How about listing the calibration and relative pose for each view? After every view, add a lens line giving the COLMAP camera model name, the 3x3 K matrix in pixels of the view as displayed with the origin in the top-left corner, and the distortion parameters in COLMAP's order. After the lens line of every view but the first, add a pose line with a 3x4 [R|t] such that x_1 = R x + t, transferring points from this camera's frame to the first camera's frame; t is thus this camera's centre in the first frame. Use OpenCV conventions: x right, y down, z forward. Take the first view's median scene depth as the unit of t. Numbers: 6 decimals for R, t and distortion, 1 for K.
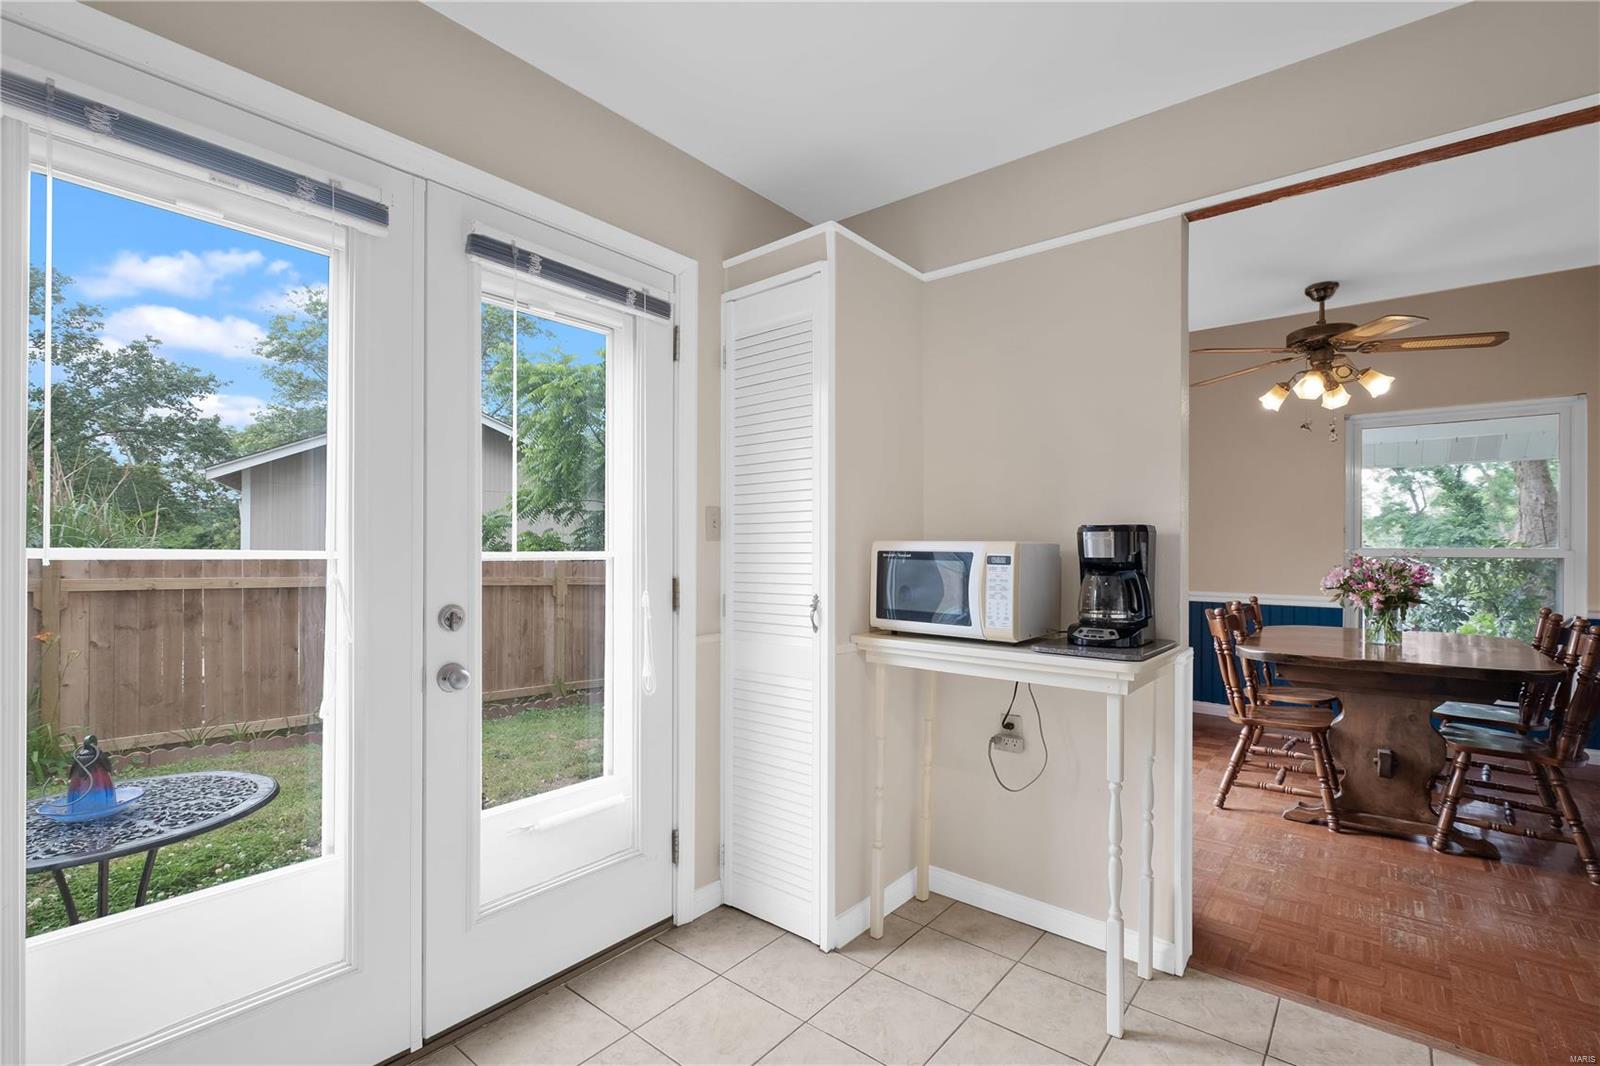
lens RADIAL K [[710.8, 0, 763.4], [0, 710.8, 548.8], [0, 0, 1]] dist [-0.002380, -0.000042]
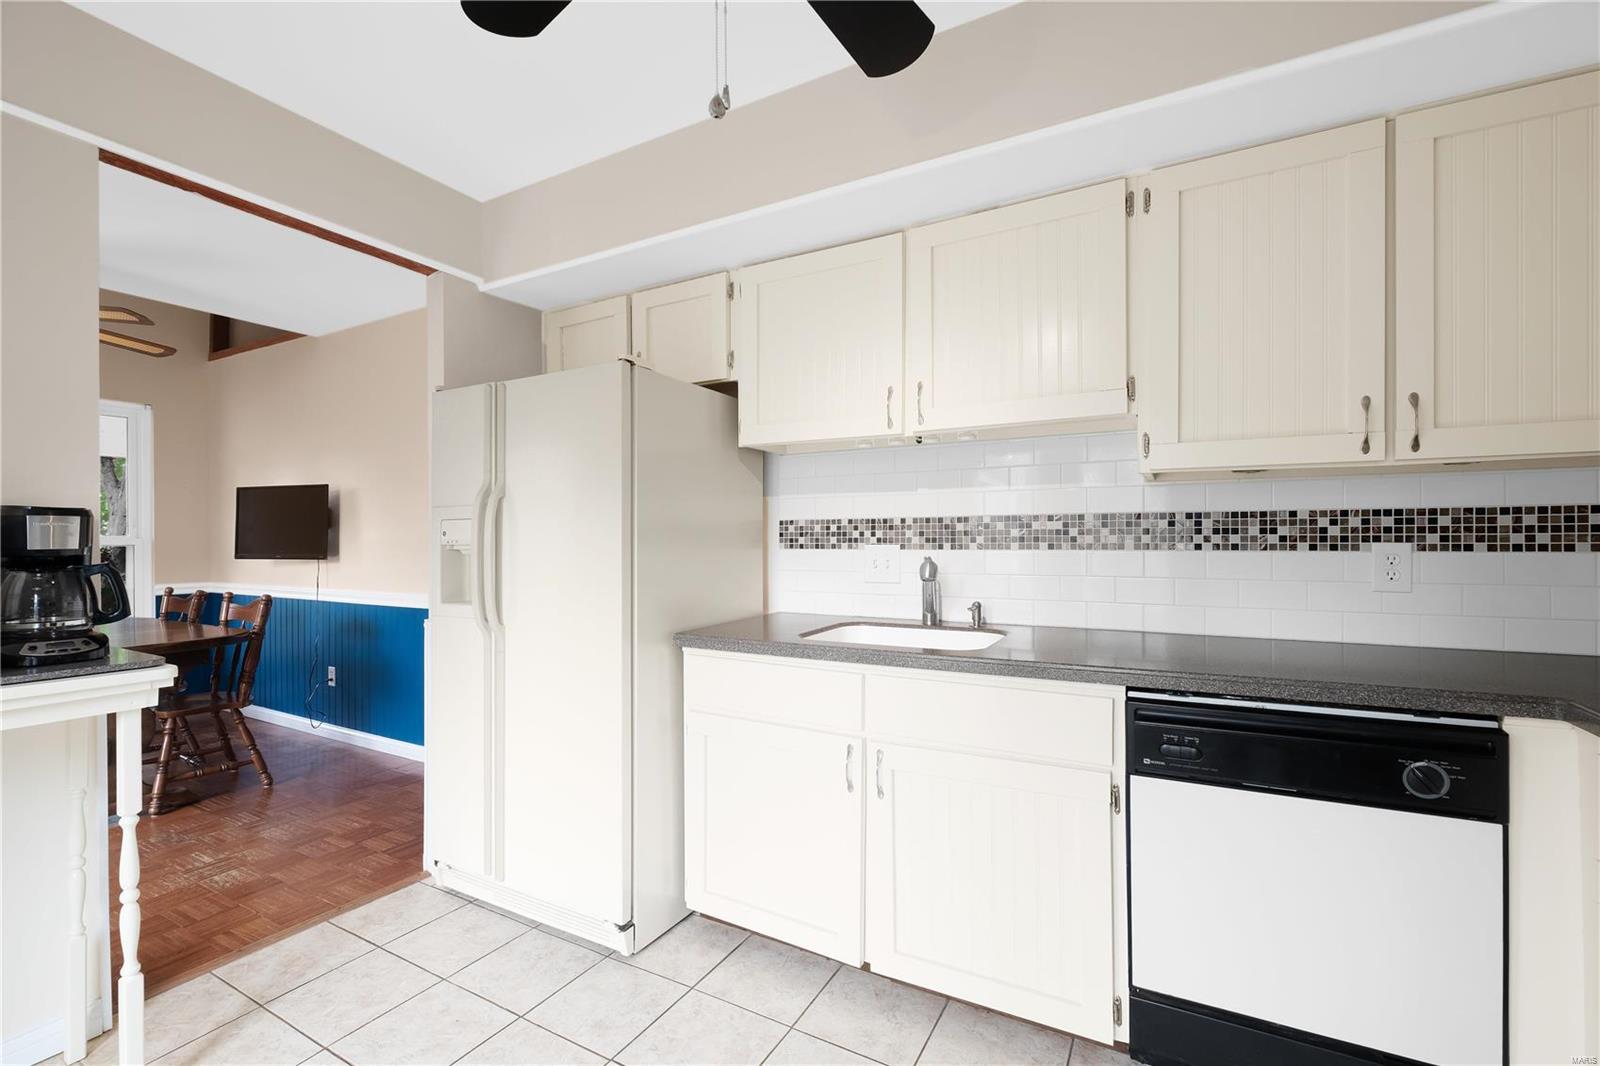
lens RADIAL K [[710.8, 0, 799.7], [0, 710.8, 537.4], [0, 0, 1]] dist [-0.002380, -0.000042]
pose [[-0.195946, -0.001301, 0.980614, -0.431902], [-0.001161, 0.999999, 0.001094, -0.002264], [-0.980614, -0.000924, -0.195948, 0.345566]]
